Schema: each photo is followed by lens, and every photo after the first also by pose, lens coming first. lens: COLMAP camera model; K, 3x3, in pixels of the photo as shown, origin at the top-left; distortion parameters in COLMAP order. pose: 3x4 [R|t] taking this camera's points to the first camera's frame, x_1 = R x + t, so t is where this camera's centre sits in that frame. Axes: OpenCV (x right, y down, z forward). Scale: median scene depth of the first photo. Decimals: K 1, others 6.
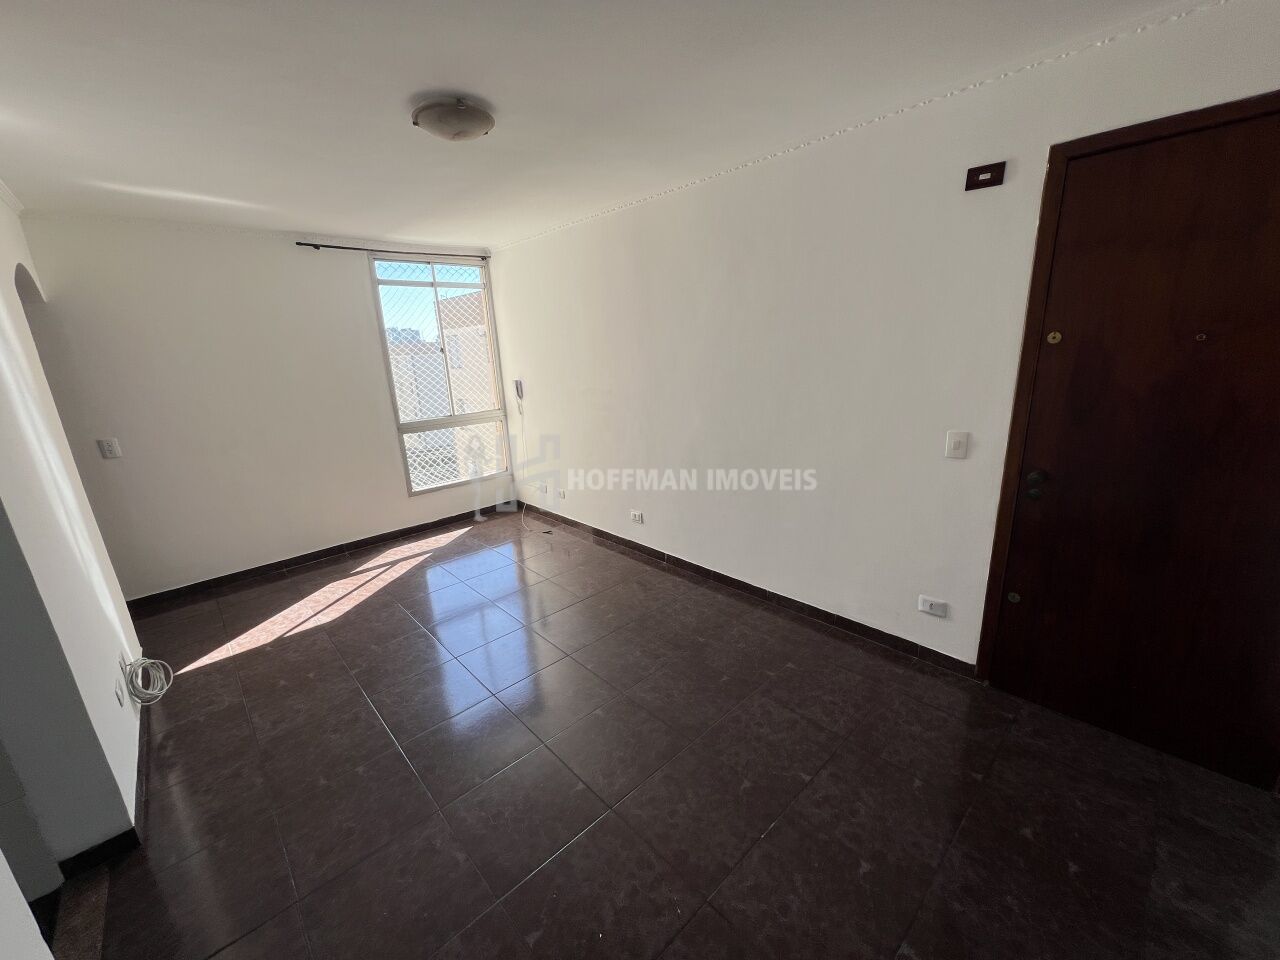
lens RADIAL K [[509.6, 0, 638.0], [0, 509.6, 480.5], [0, 0, 1]] dist [-0.001274, -0.000002]
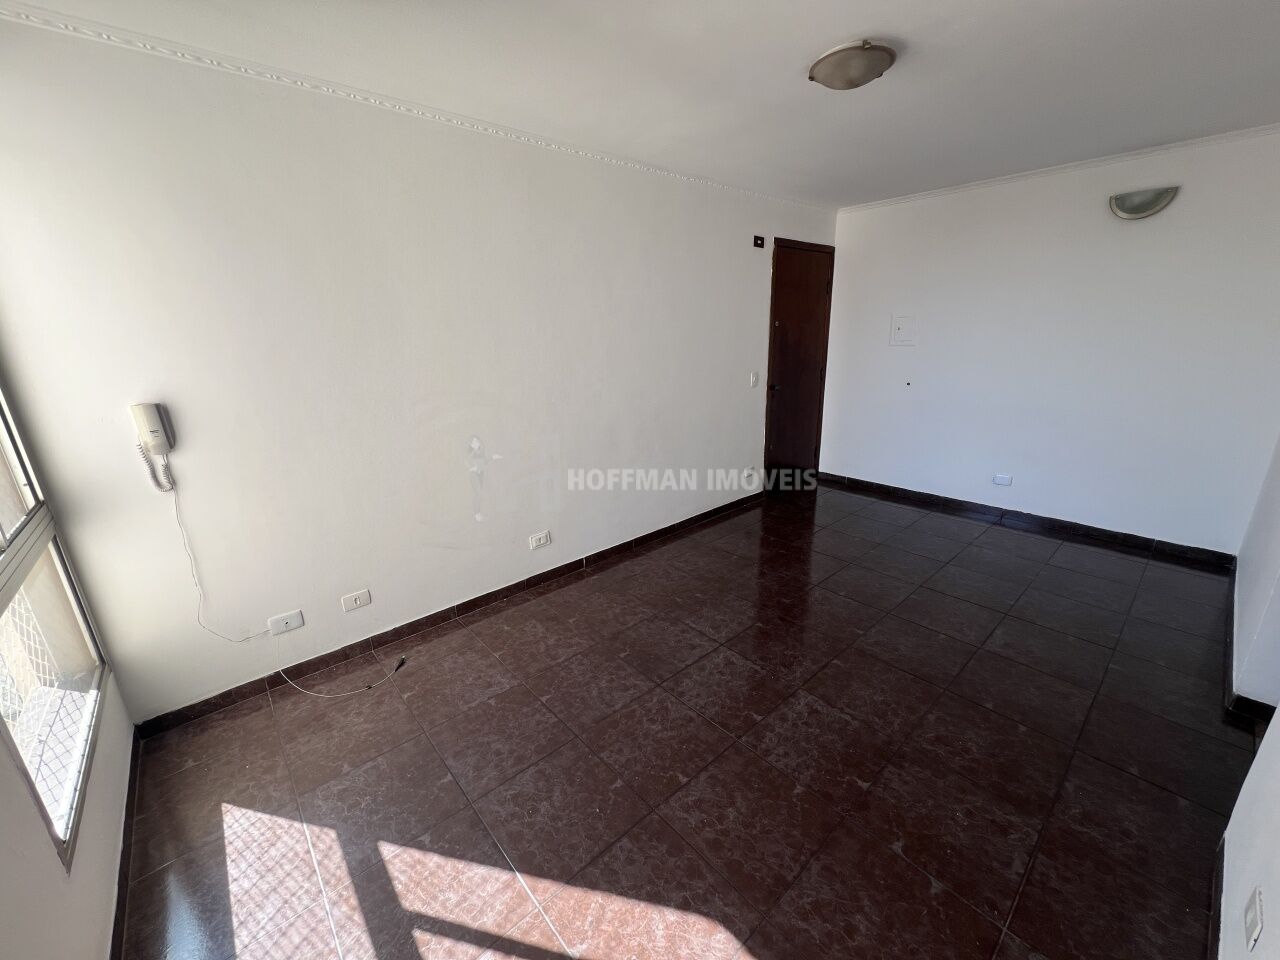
lens RADIAL K [[509.6, 0, 637.9], [0, 509.6, 486.2], [0, 0, 1]] dist [-0.001274, -0.000002]
pose [[0.026147, -0.250246, 0.967829, -0.762686], [0.282604, 0.930518, 0.232964, -0.153008], [-0.958880, 0.267421, 0.095051, 0.768327]]
